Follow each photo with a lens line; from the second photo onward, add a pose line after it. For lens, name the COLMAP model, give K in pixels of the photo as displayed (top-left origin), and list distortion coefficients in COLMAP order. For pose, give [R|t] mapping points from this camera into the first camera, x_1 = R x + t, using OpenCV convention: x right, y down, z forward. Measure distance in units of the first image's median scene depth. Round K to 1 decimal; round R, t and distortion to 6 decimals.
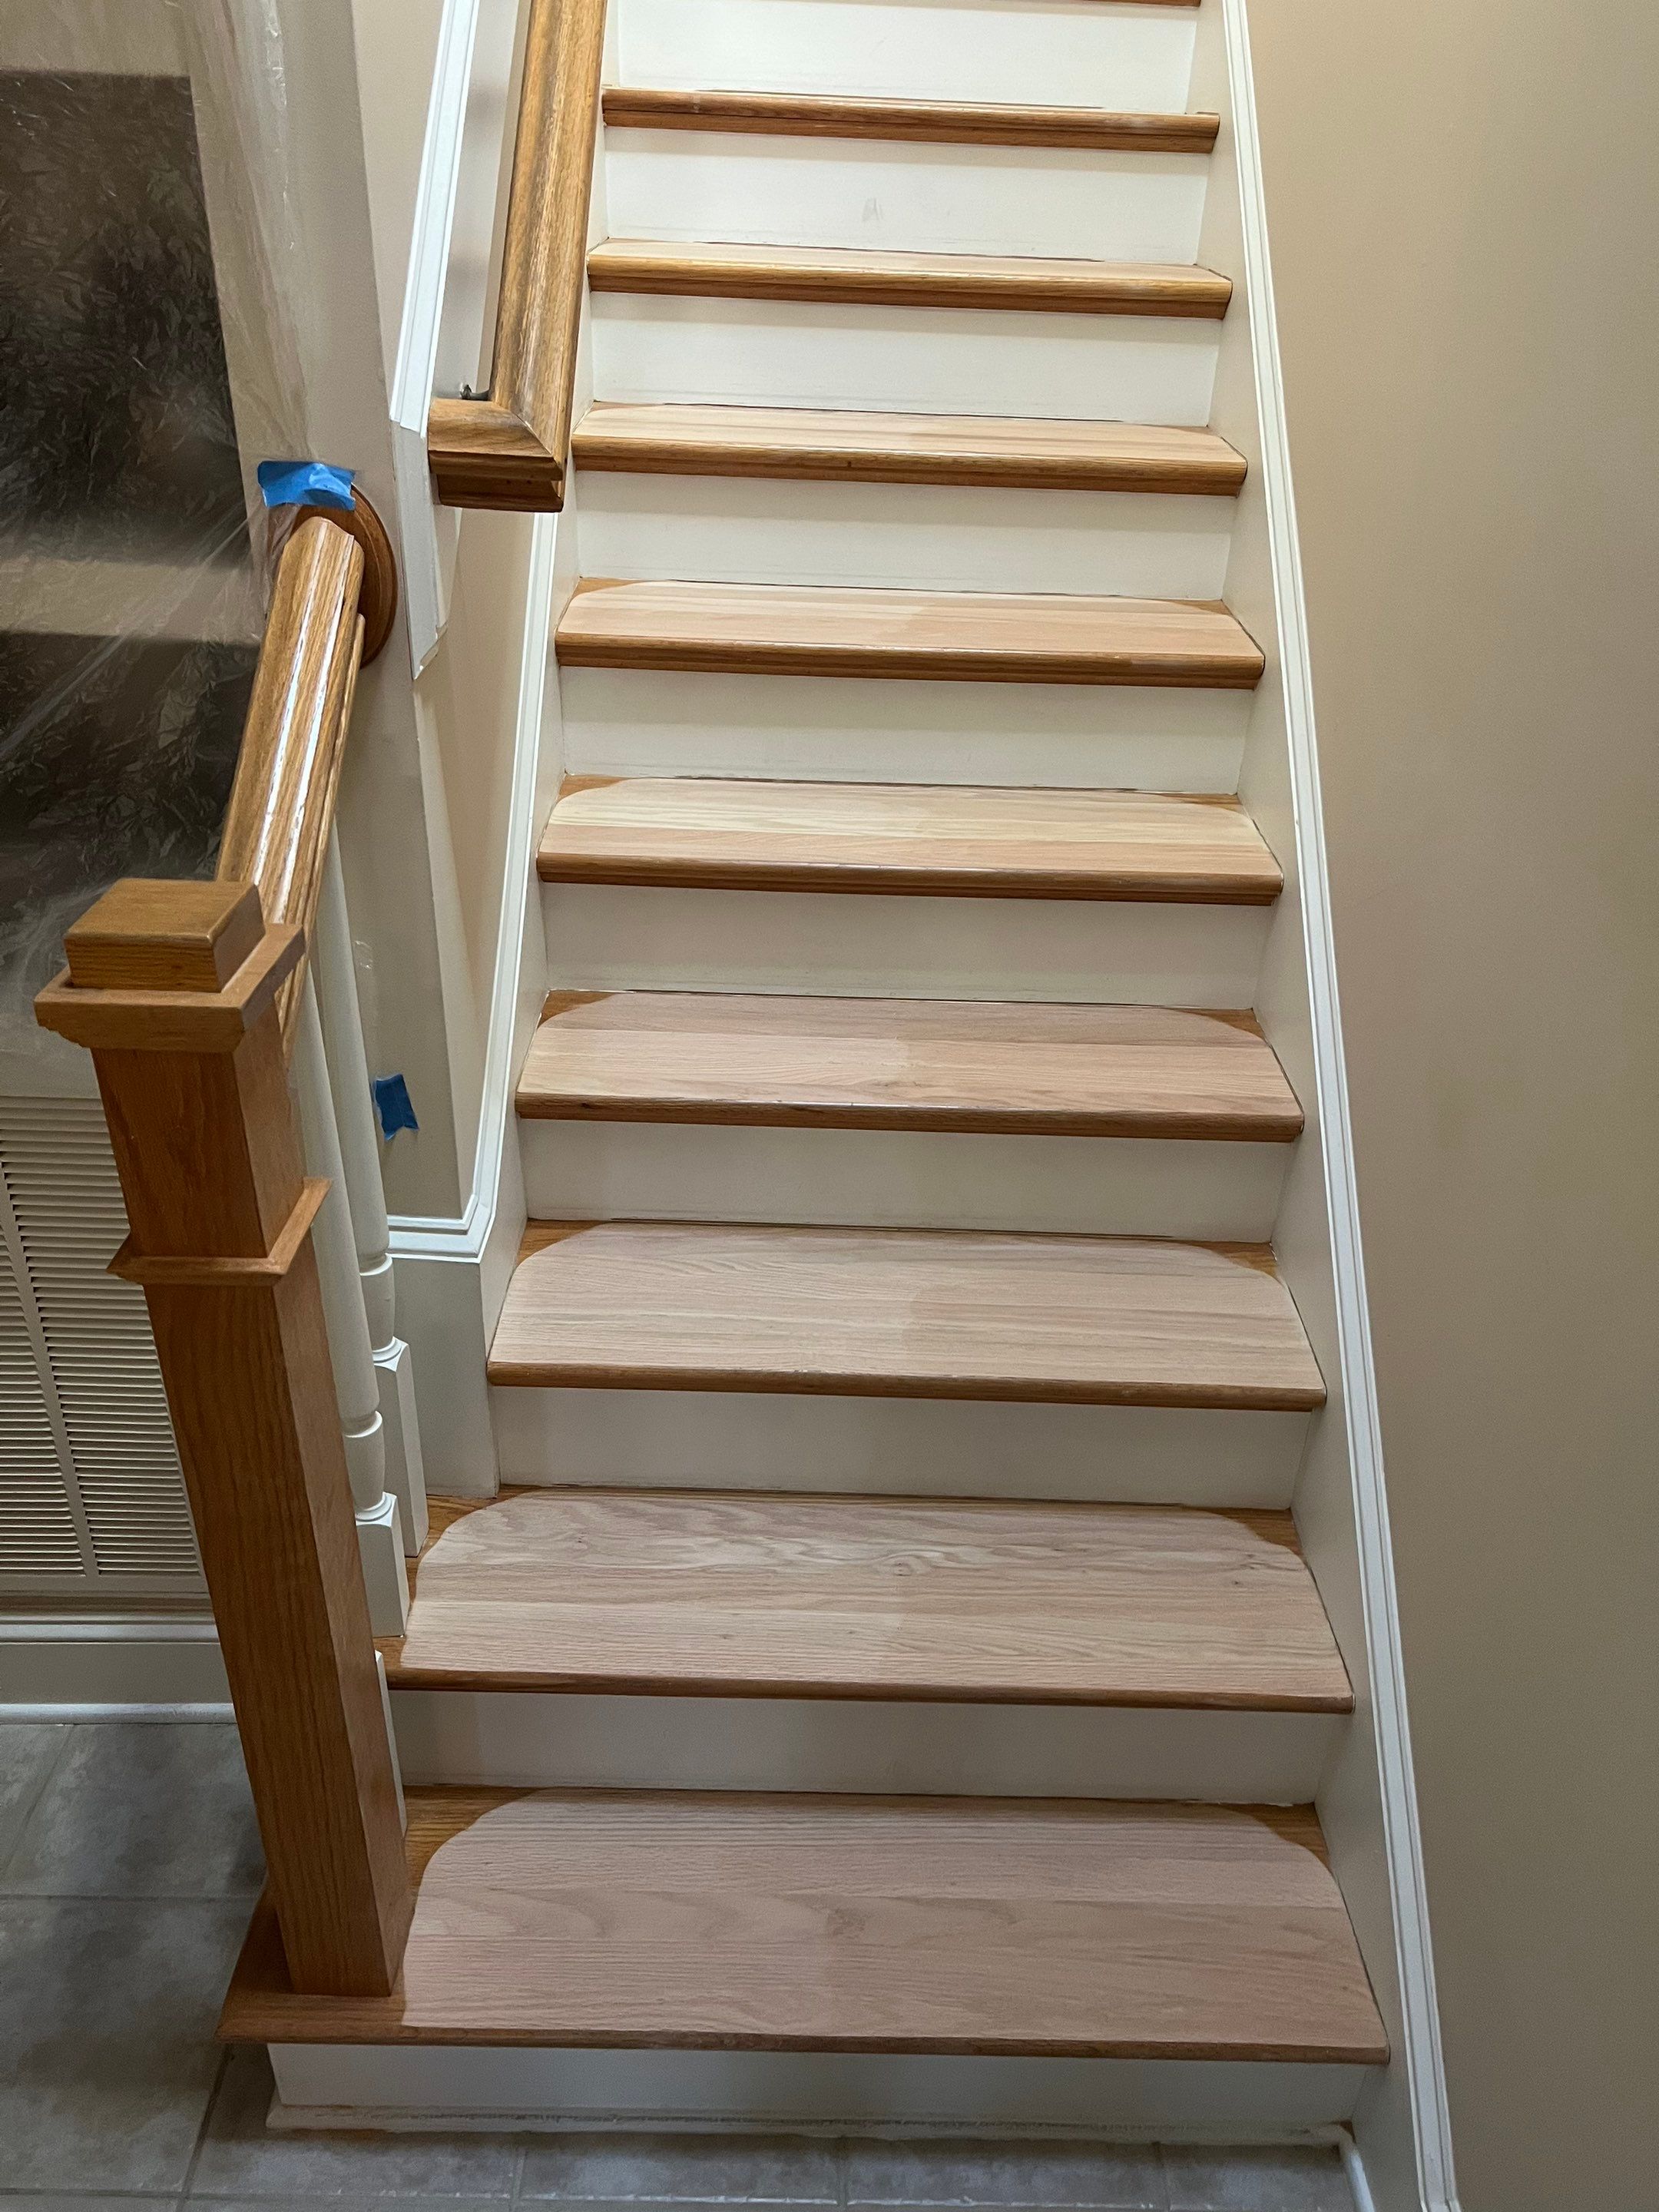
lens RADIAL K [[1652.5, 0, 839.7], [0, 1652.5, 1113.6], [0, 0, 1]] dist [0.039820, -0.048049]
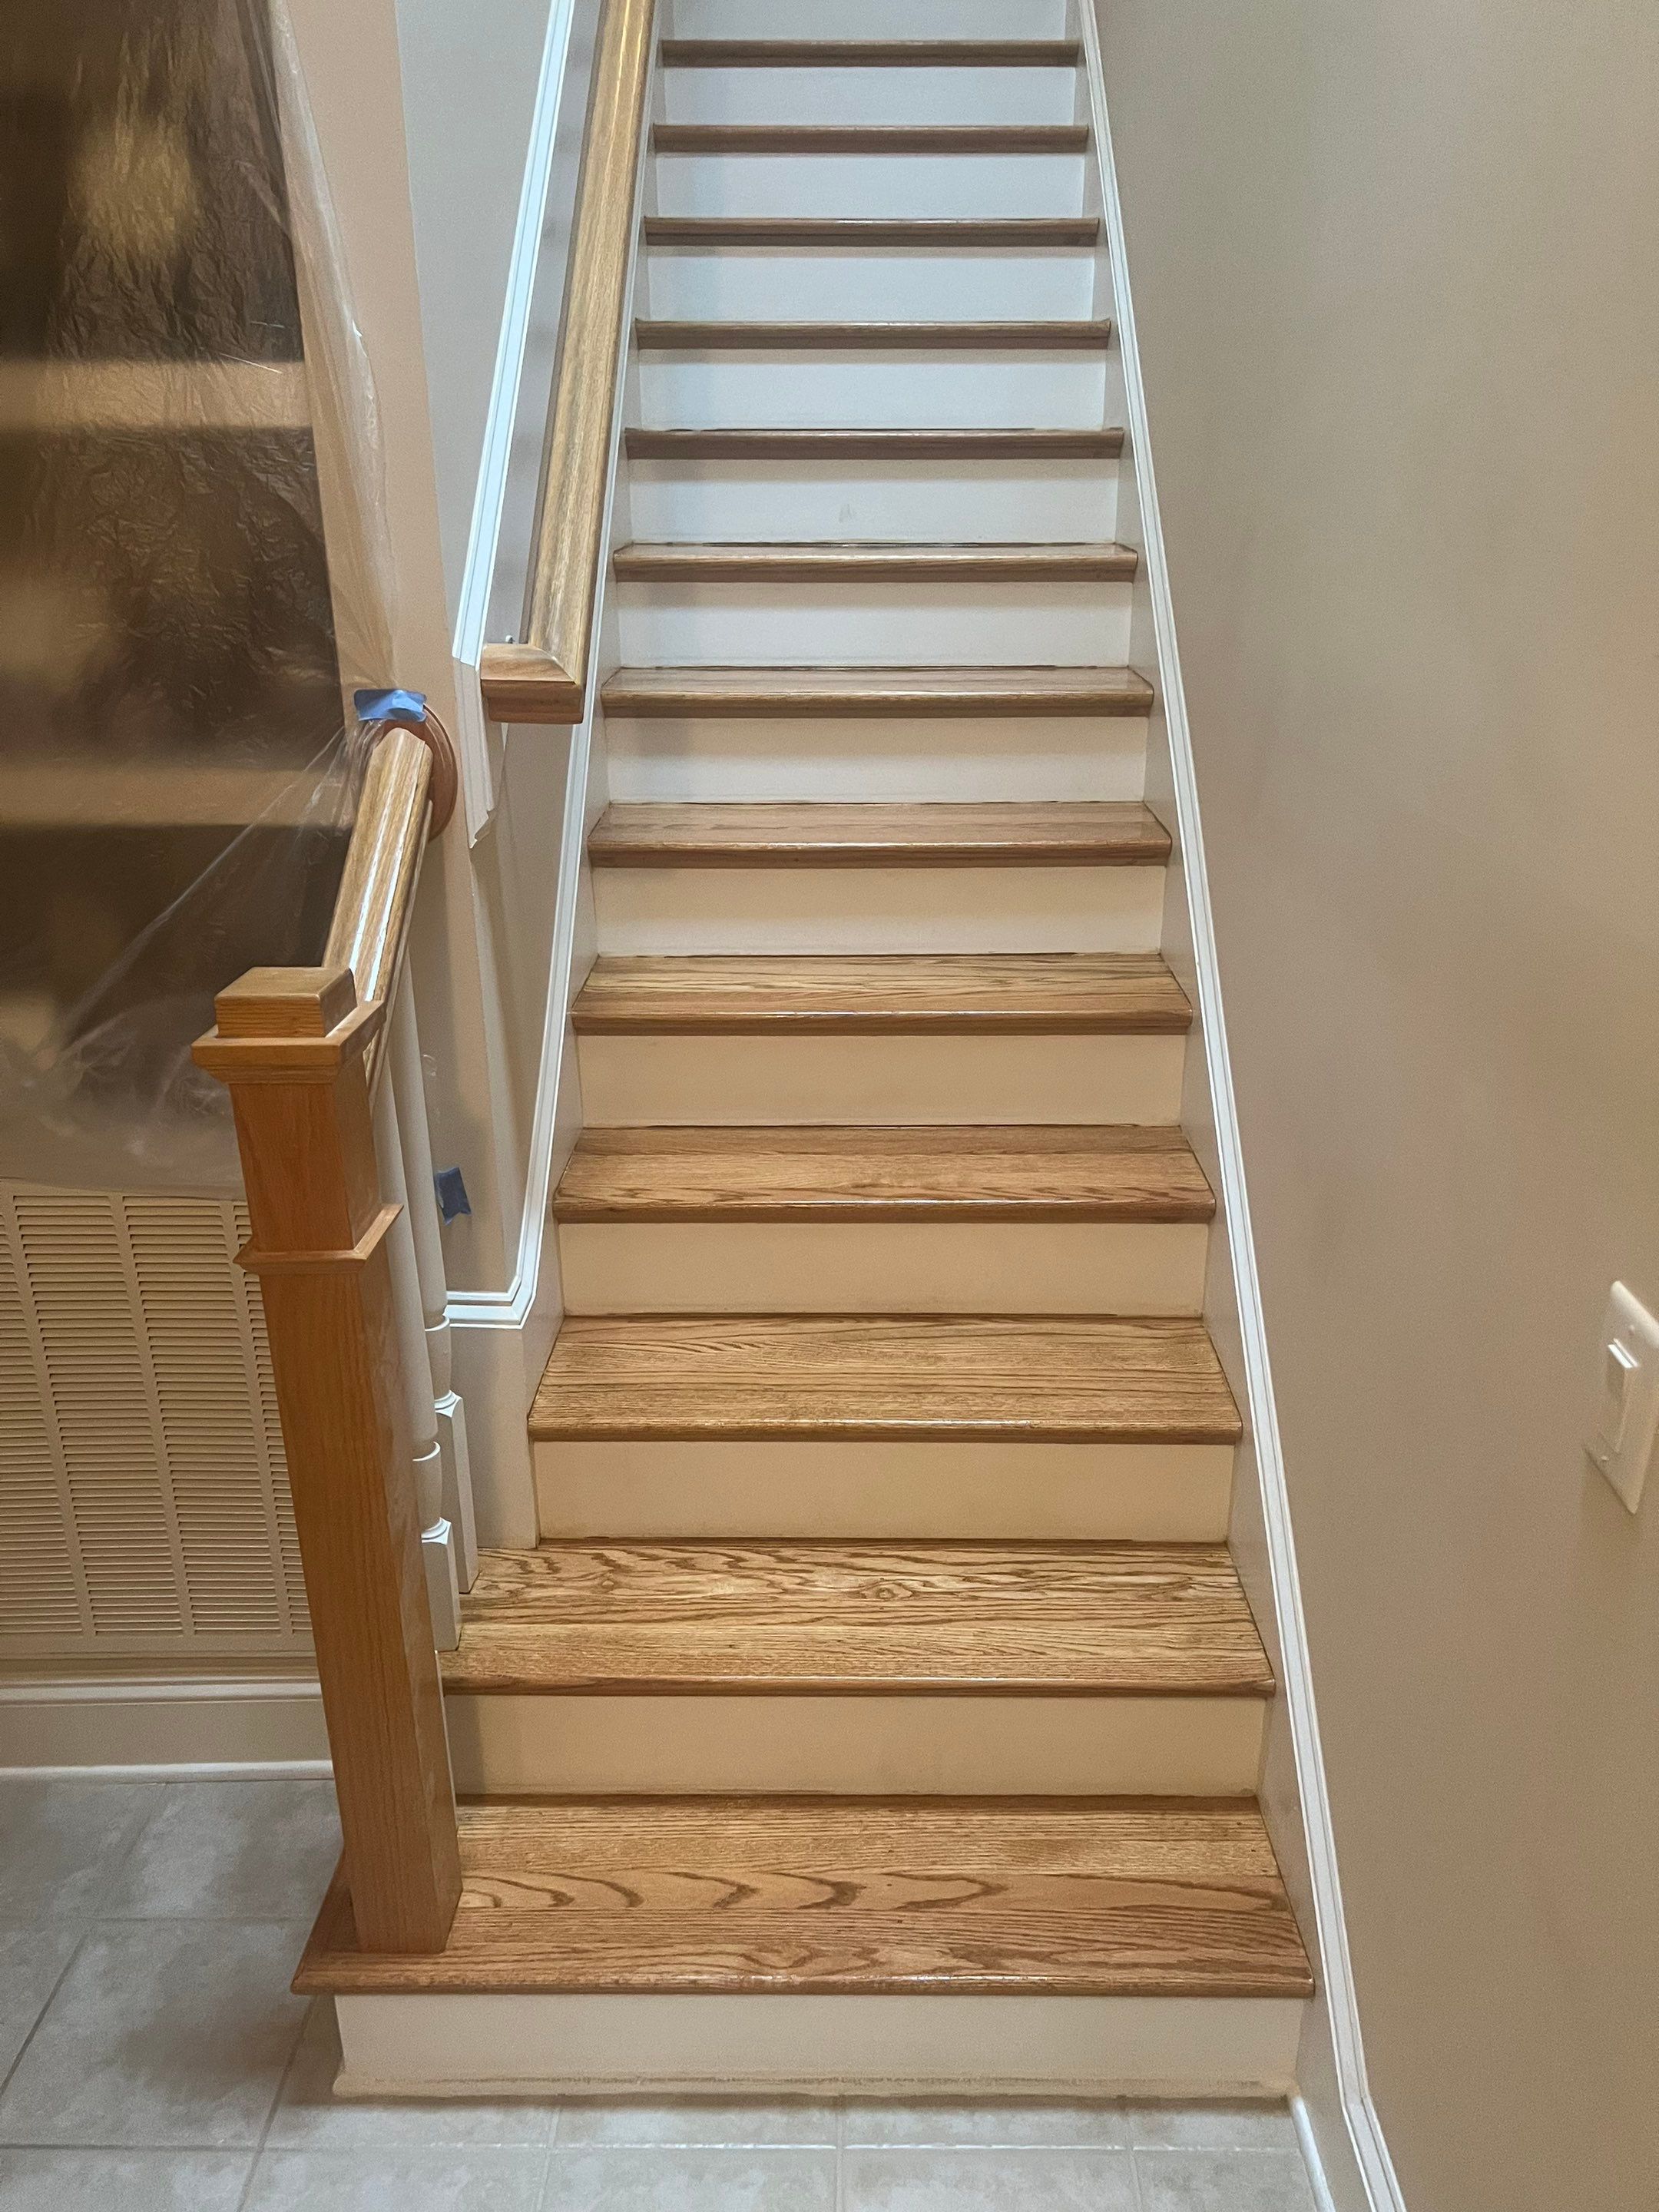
lens RADIAL K [[1652.5, 0, 860.6], [0, 1652.5, 1120.5], [0, 0, 1]] dist [0.039820, -0.048049]
pose [[0.999155, -0.034875, -0.021766, 0.063281], [0.030996, 0.986890, -0.158392, 0.145759], [0.027004, 0.157583, 0.987136, -0.215425]]
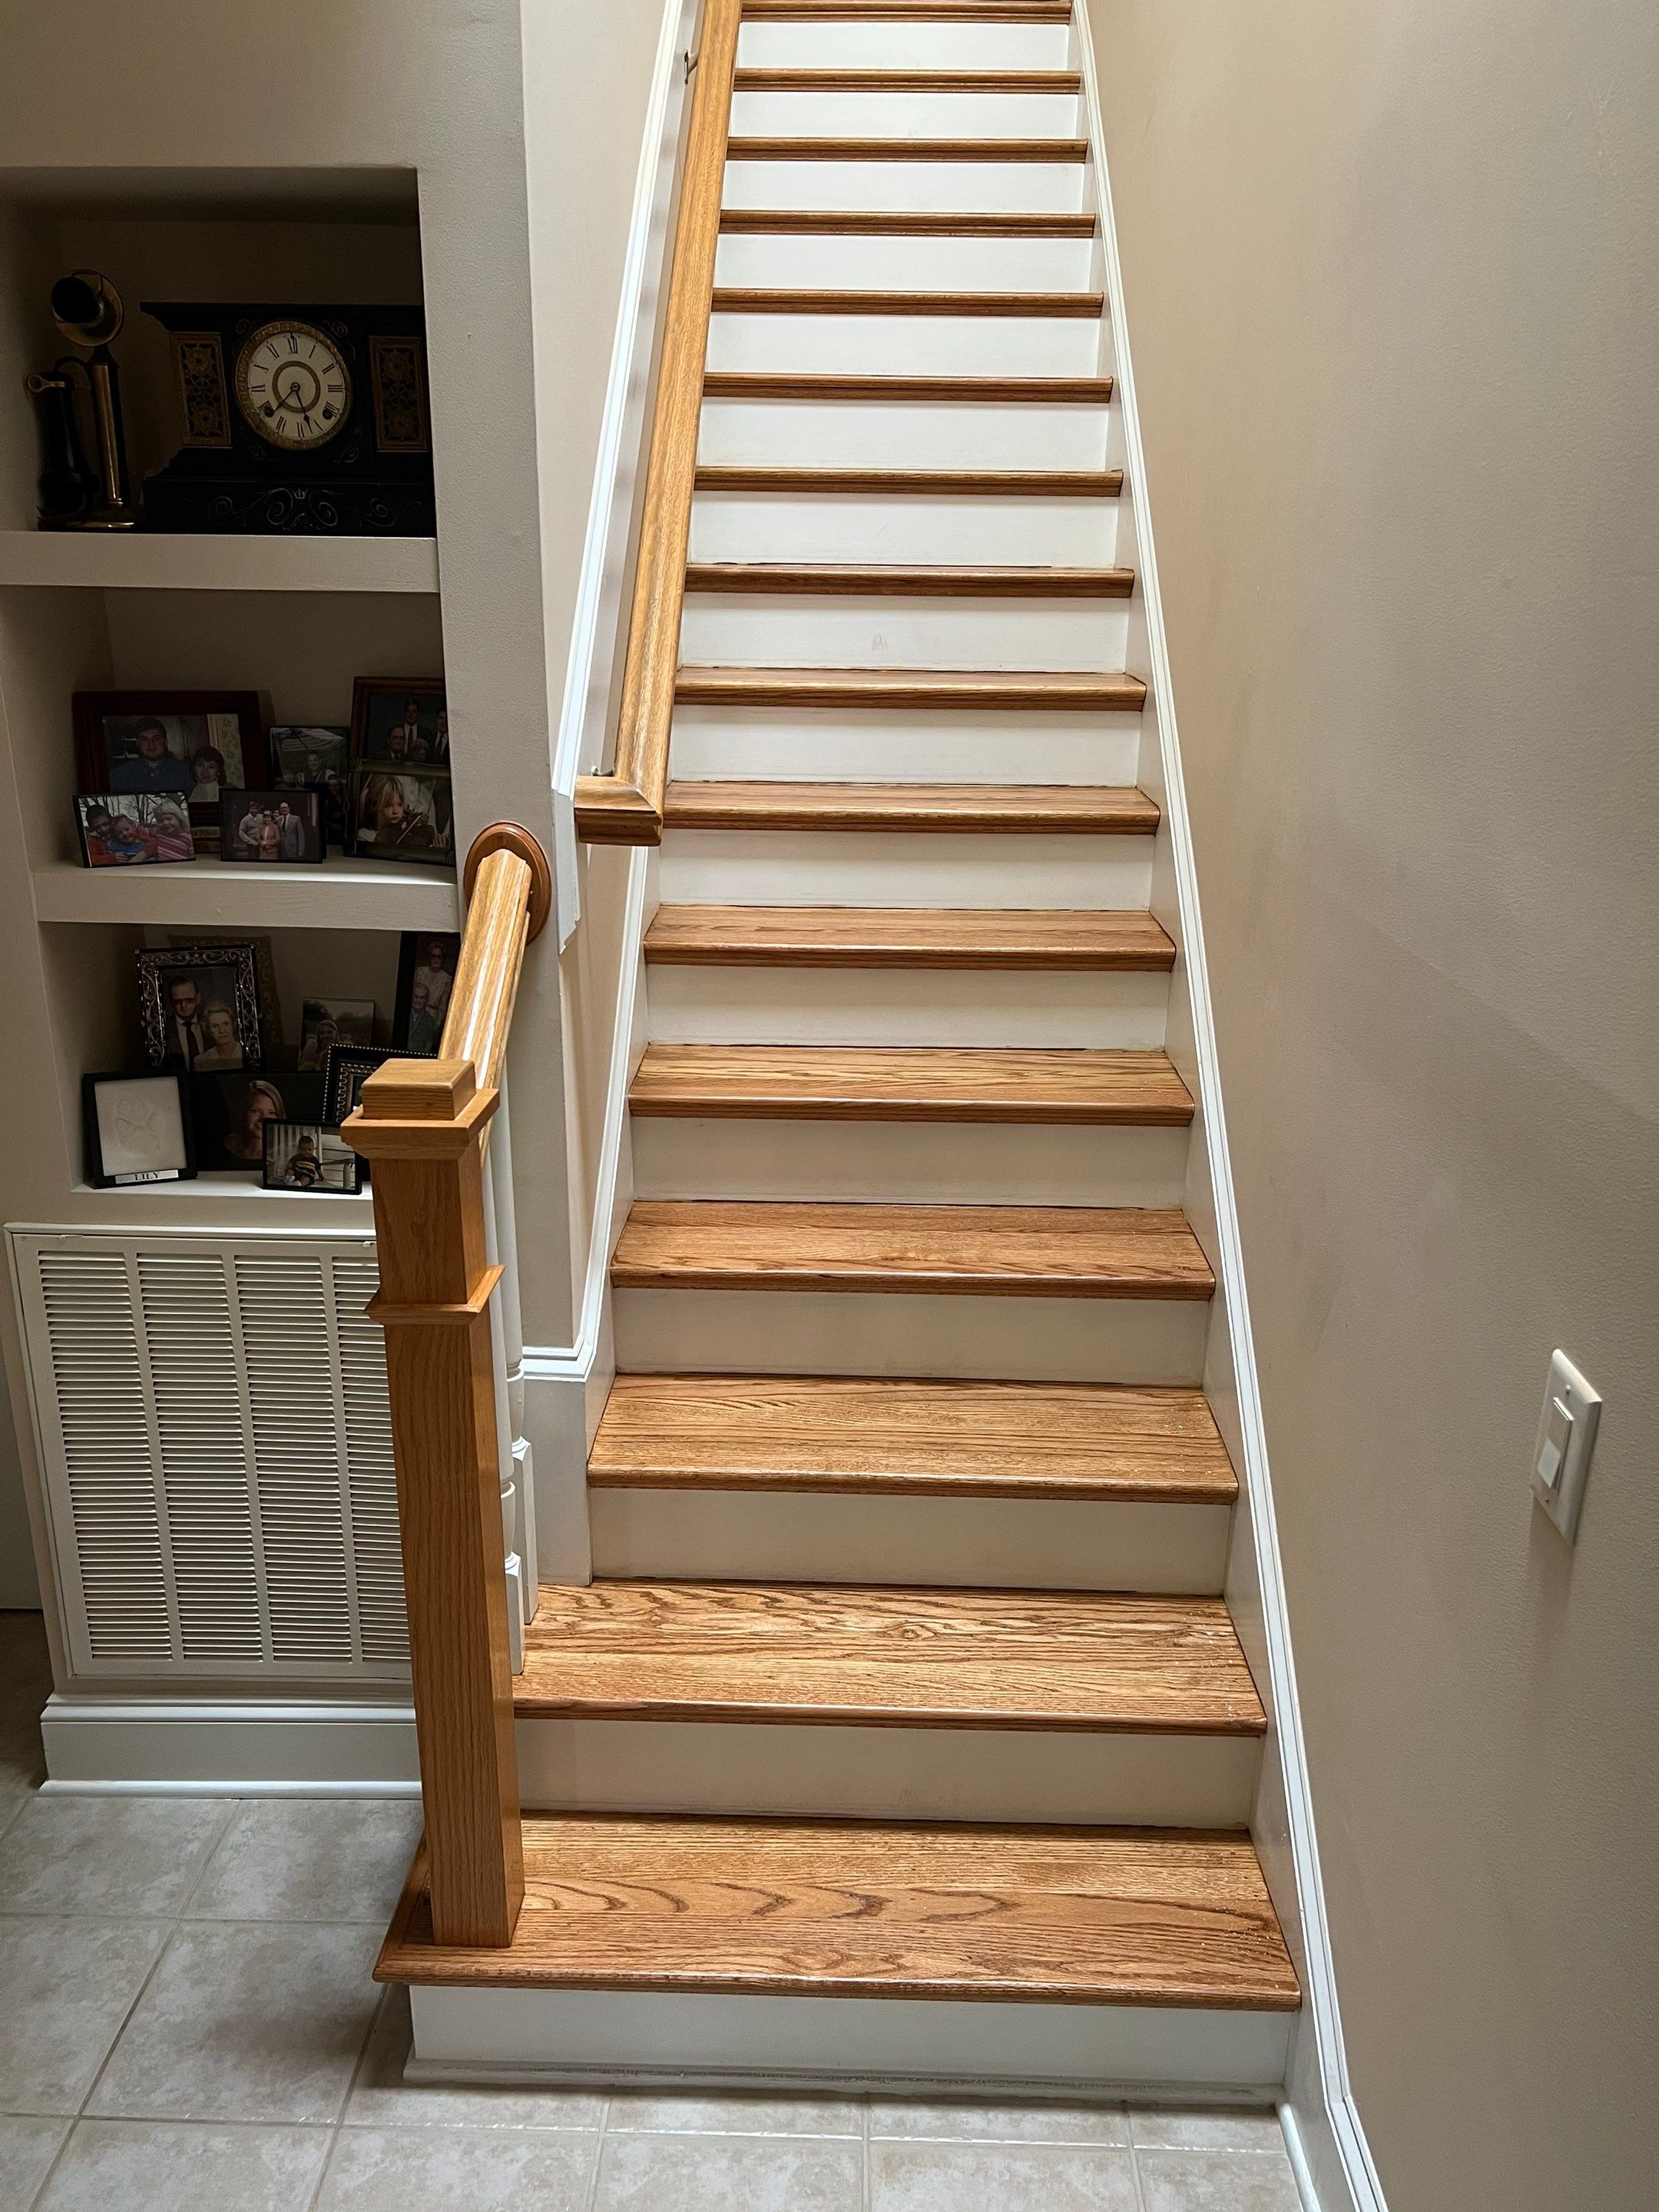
lens RADIAL K [[1652.5, 0, 832.2], [0, 1652.5, 1112.9], [0, 0, 1]] dist [0.039820, -0.048049]
pose [[0.999310, -0.016935, -0.033059, 0.029877], [0.009676, 0.977976, -0.208495, 0.165698], [0.035862, 0.208031, 0.977464, -0.357187]]
